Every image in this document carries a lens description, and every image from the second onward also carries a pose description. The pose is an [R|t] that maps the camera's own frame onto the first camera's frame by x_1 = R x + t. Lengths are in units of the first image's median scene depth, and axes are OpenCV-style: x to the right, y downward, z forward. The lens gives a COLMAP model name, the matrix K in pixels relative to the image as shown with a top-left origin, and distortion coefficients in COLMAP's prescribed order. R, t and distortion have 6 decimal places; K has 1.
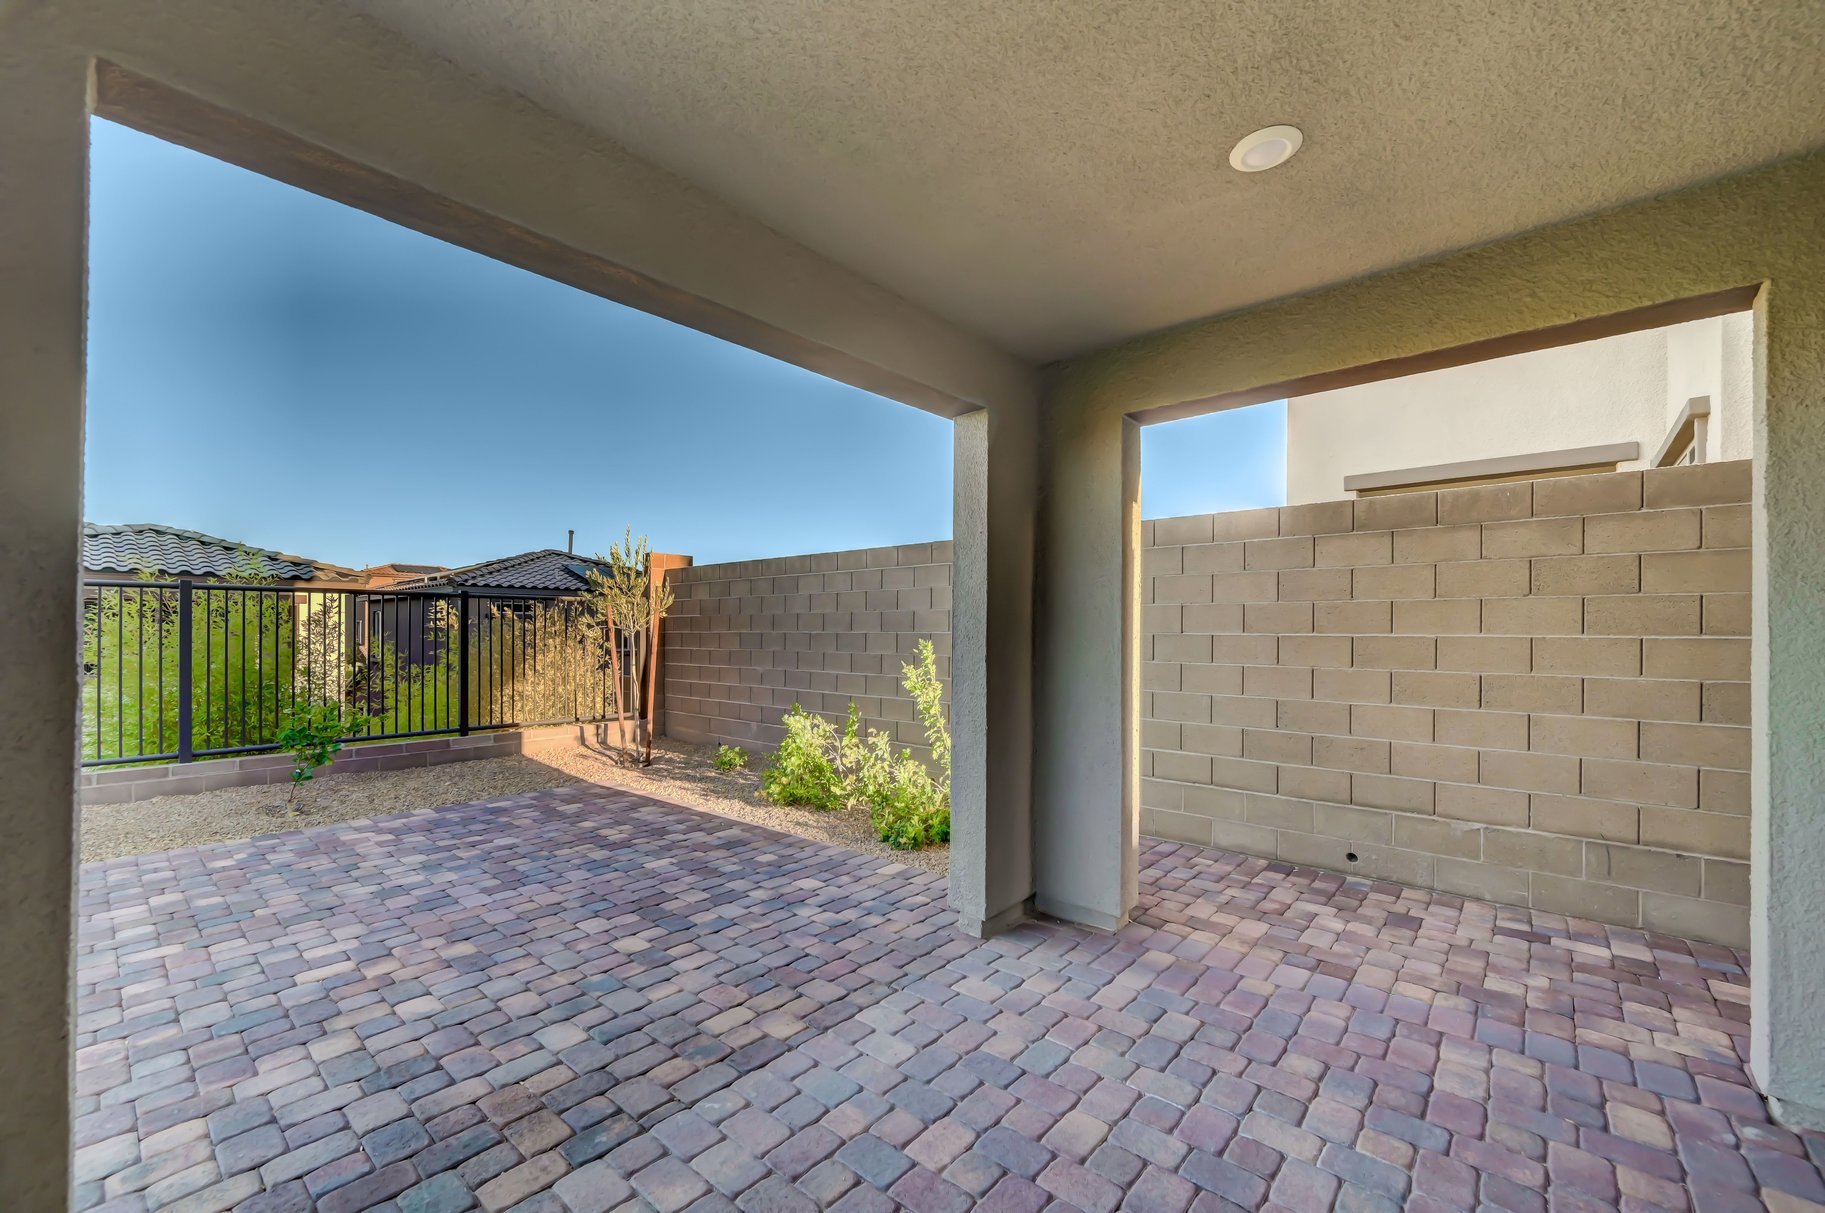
lens RADIAL K [[720.8, 0, 921.6], [0, 720.8, 620.0], [0, 0, 1]] dist [-0.000044, -0.000083]
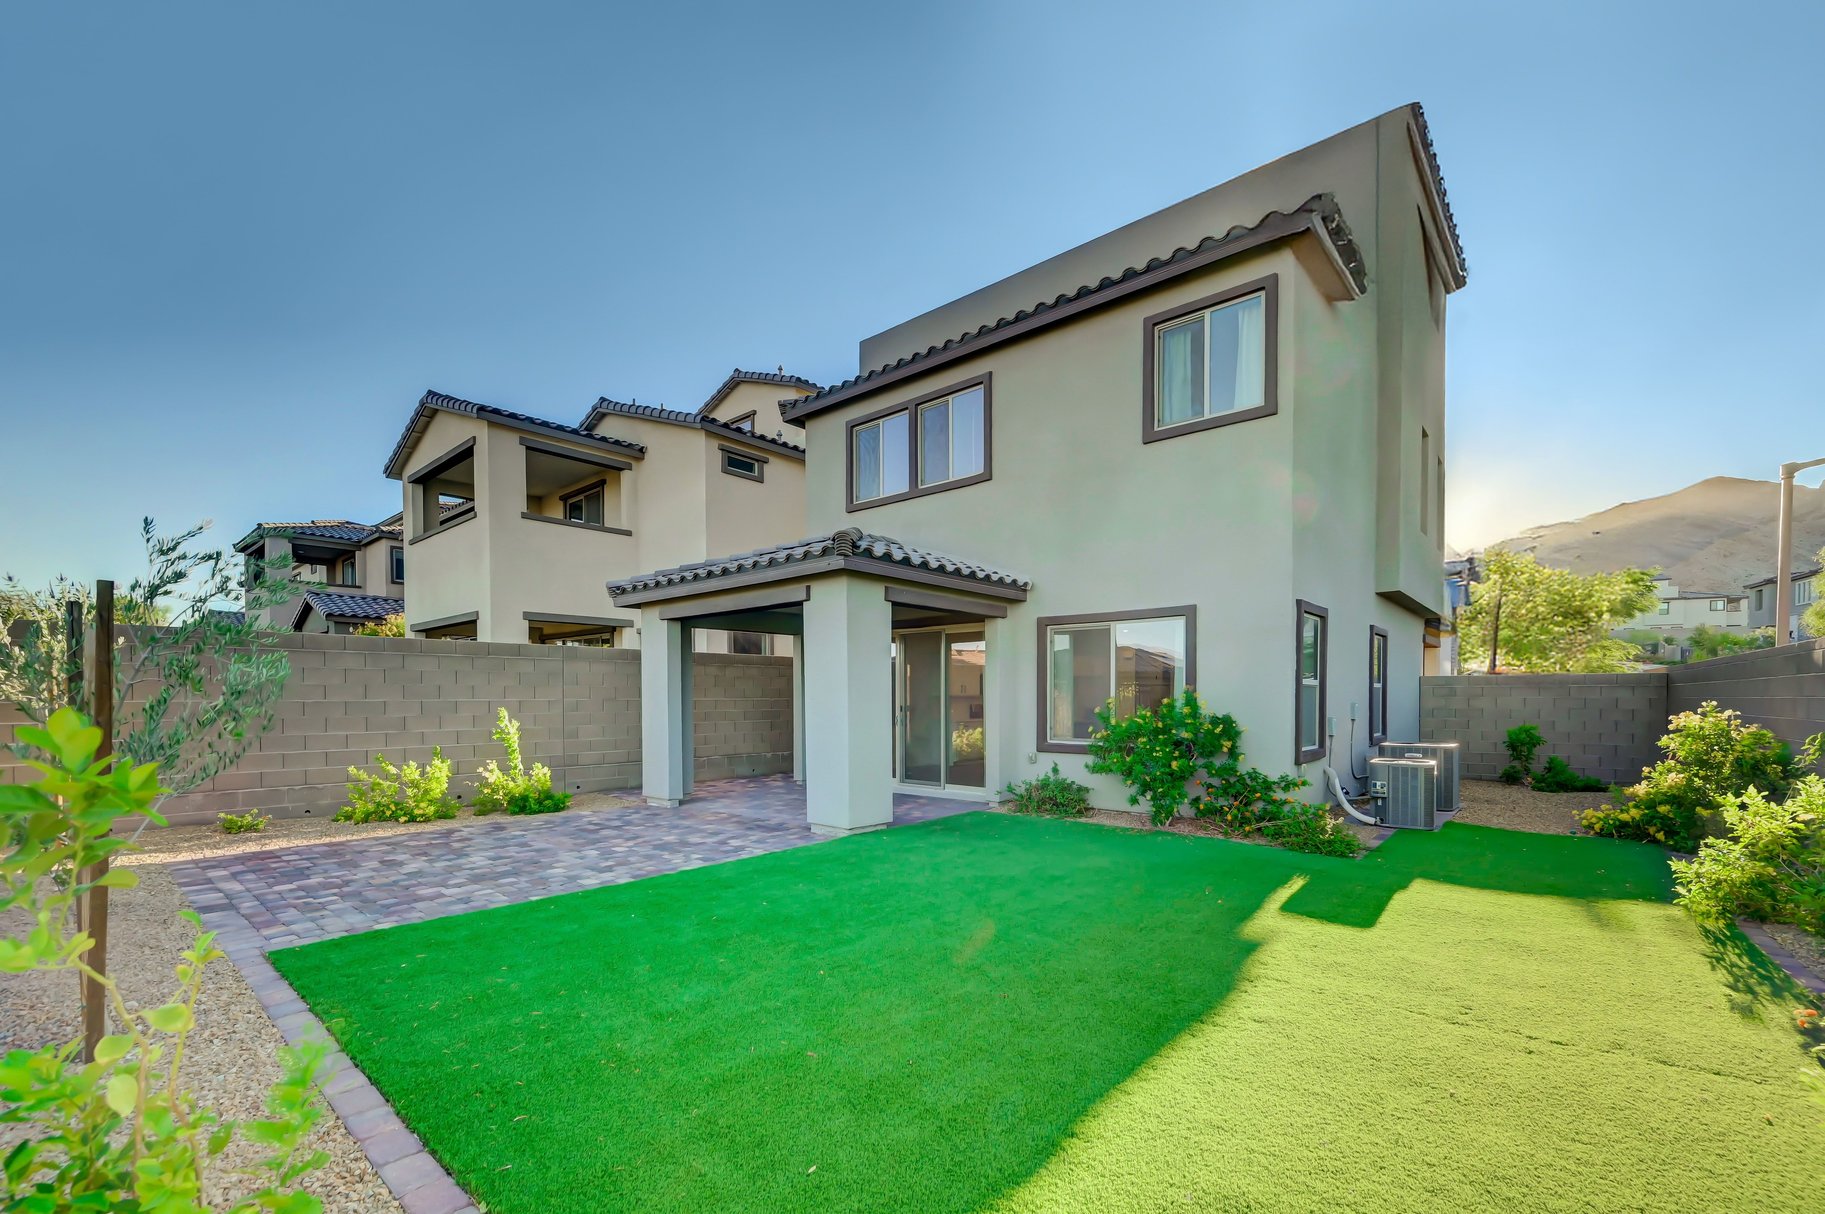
lens RADIAL K [[760.5, 0, 915.1], [0, 760.5, 720.4], [0, 0, 1]] dist [0.000250, 0.000151]
pose [[0.008085, -0.032434, 0.999441, -2.654608], [-0.015213, 0.999354, 0.032554, -0.008605], [-0.999852, -0.015468, 0.007587, 0.047895]]
